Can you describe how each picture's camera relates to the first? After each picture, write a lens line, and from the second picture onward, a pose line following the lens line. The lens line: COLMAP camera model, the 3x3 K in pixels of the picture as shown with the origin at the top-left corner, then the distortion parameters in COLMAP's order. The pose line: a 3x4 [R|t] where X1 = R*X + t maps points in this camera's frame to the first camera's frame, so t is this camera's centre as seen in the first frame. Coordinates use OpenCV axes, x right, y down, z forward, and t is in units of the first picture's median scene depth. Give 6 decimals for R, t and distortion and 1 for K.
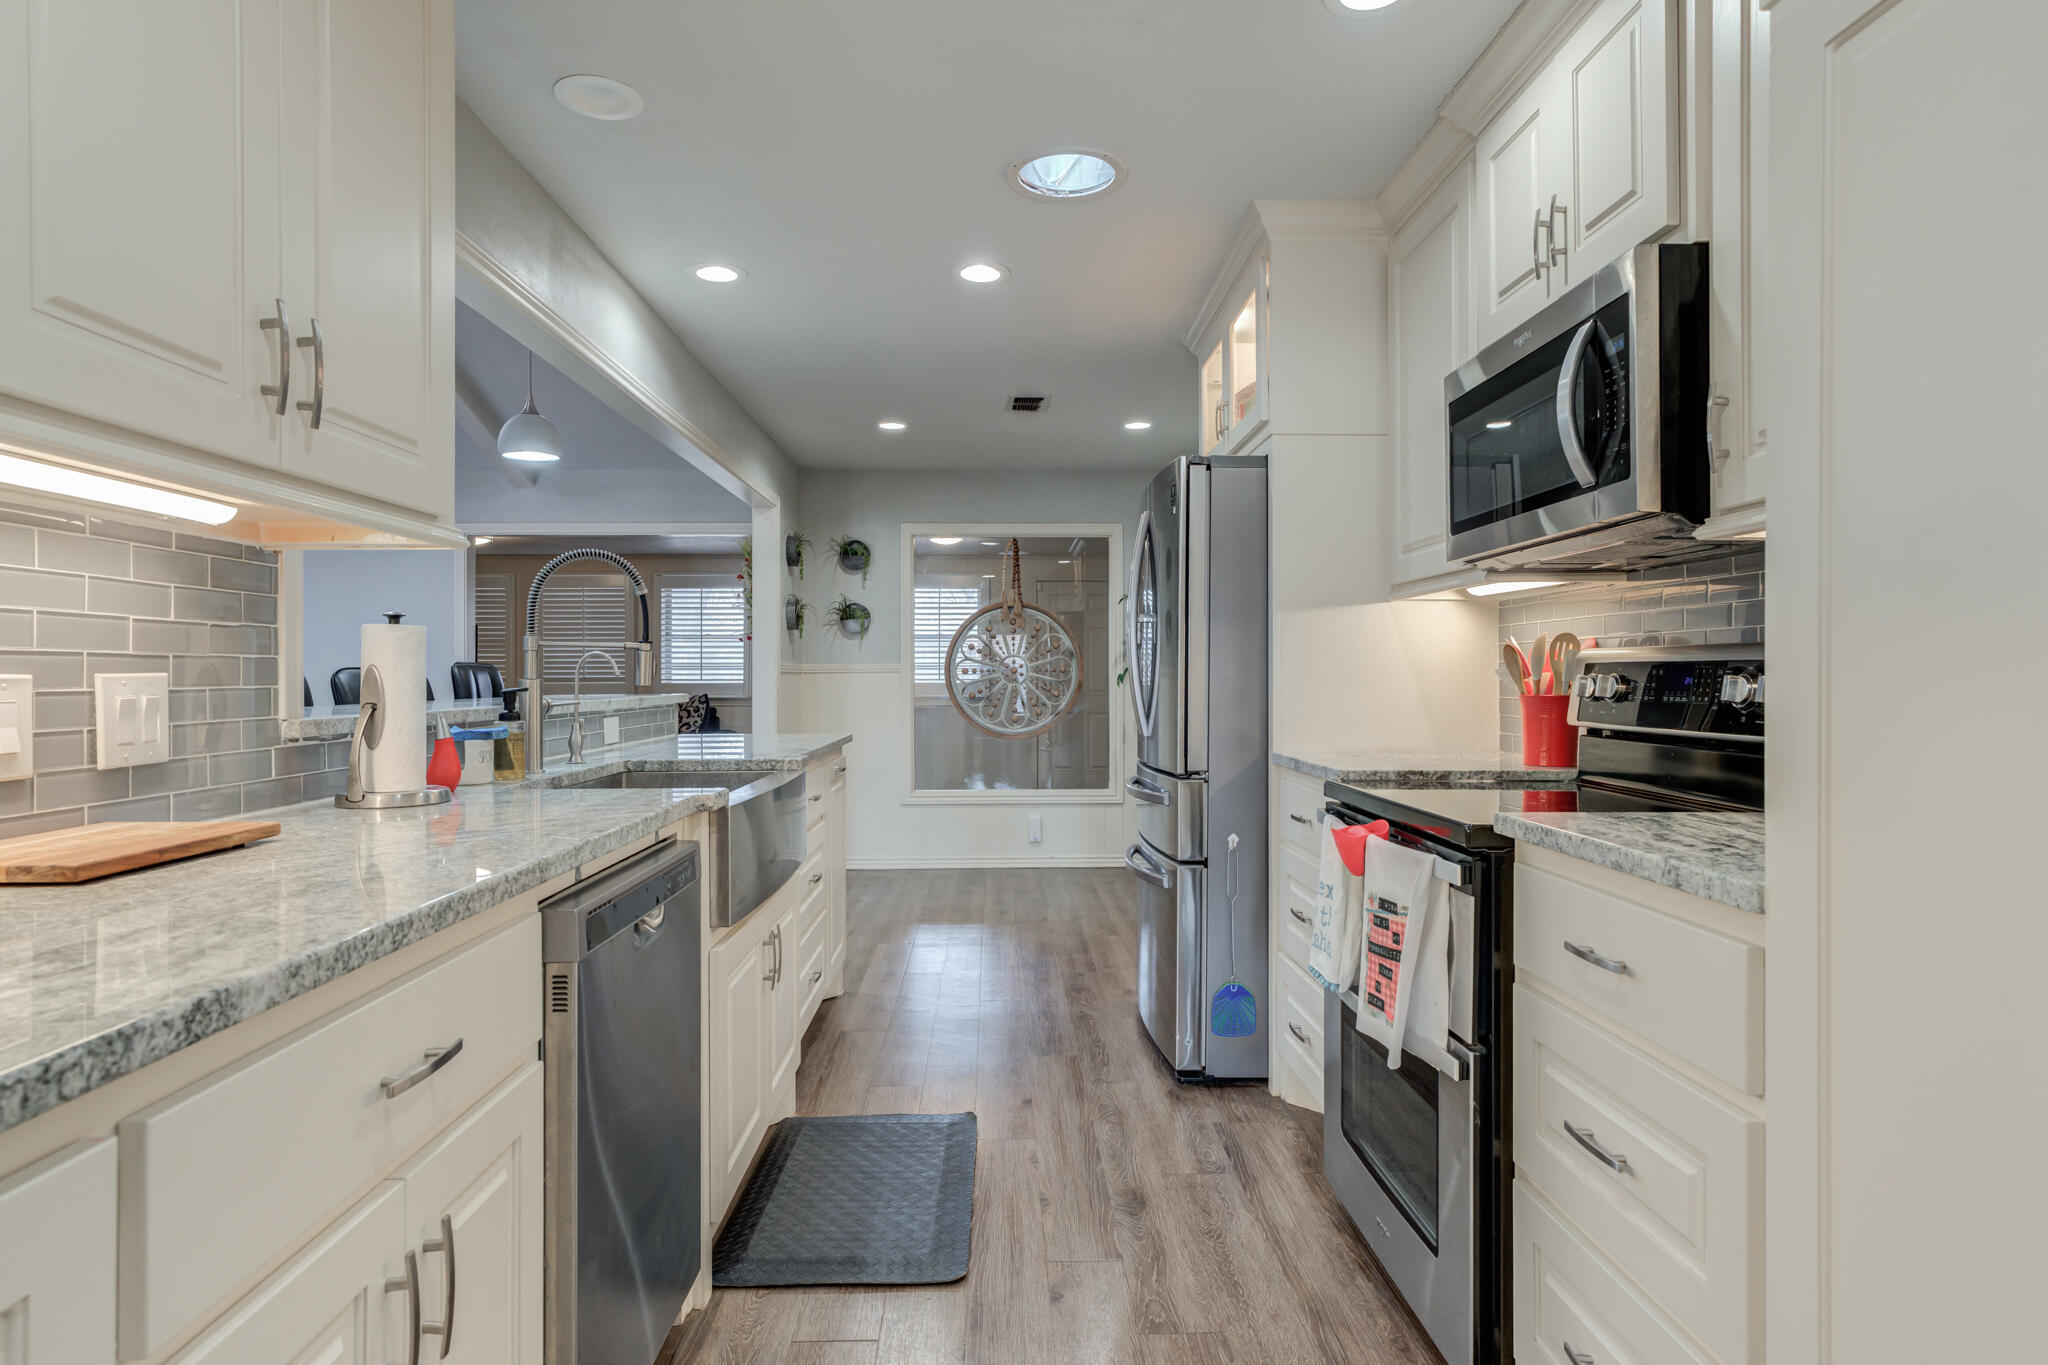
lens RADIAL K [[1124.6, 0, 1021.3], [0, 1124.6, 675.8], [0, 0, 1]] dist [-0.003456, 0.007509]
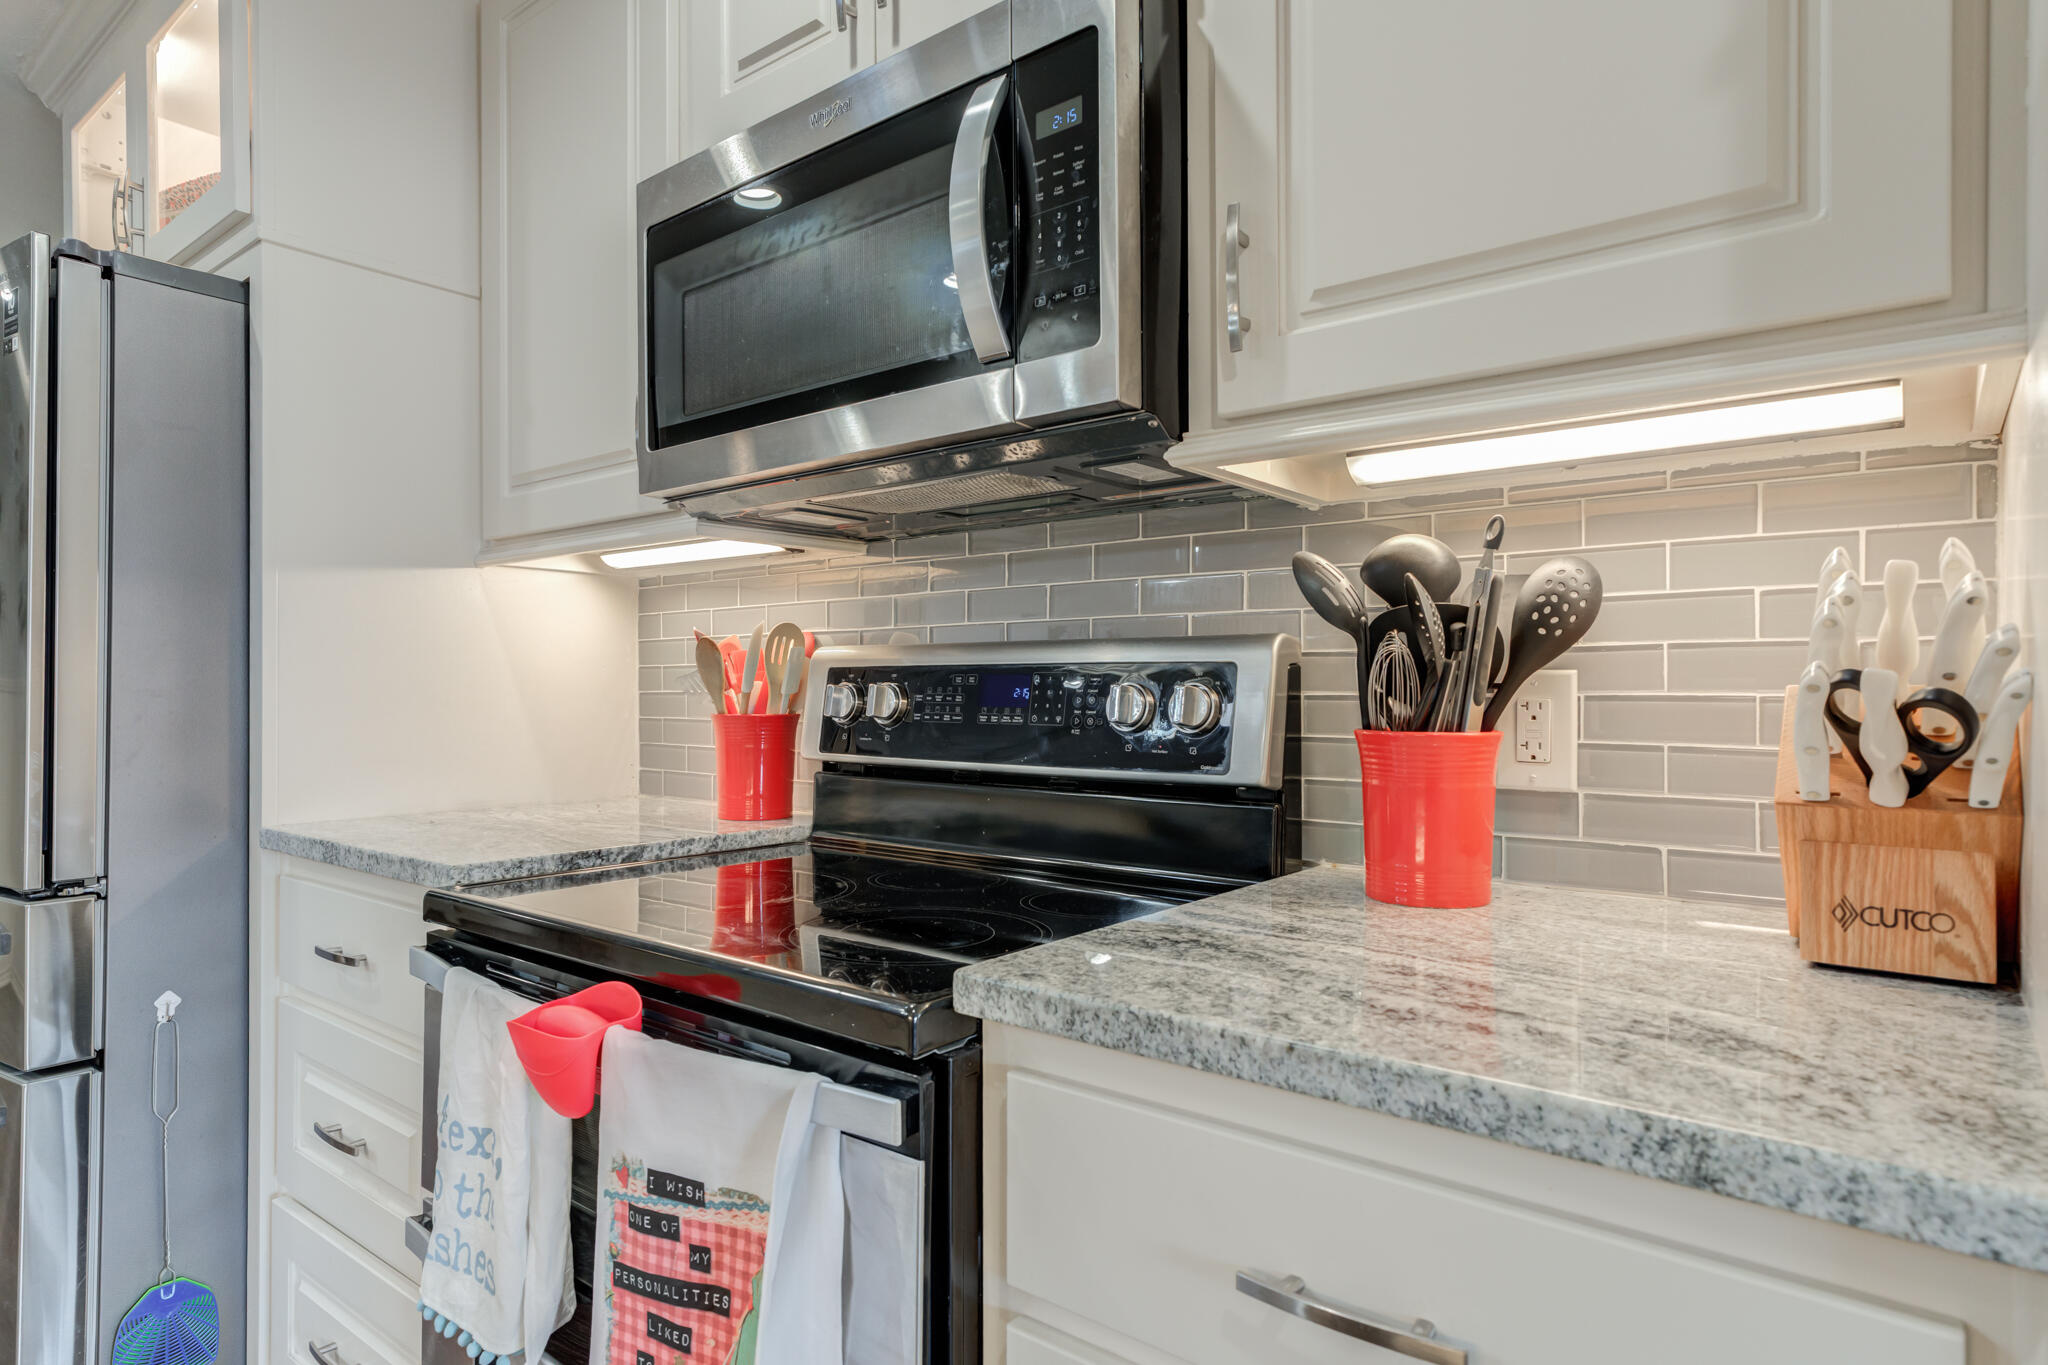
lens RADIAL K [[1124.6, 0, 1018.4], [0, 1124.6, 679.6], [0, 0, 1]] dist [-0.003456, 0.007509]
pose [[0.636597, 0.004562, 0.771183, 0.047490], [0.000917, 0.999977, -0.006673, 0.000845], [-0.771196, 0.004955, 0.636578, 0.465563]]
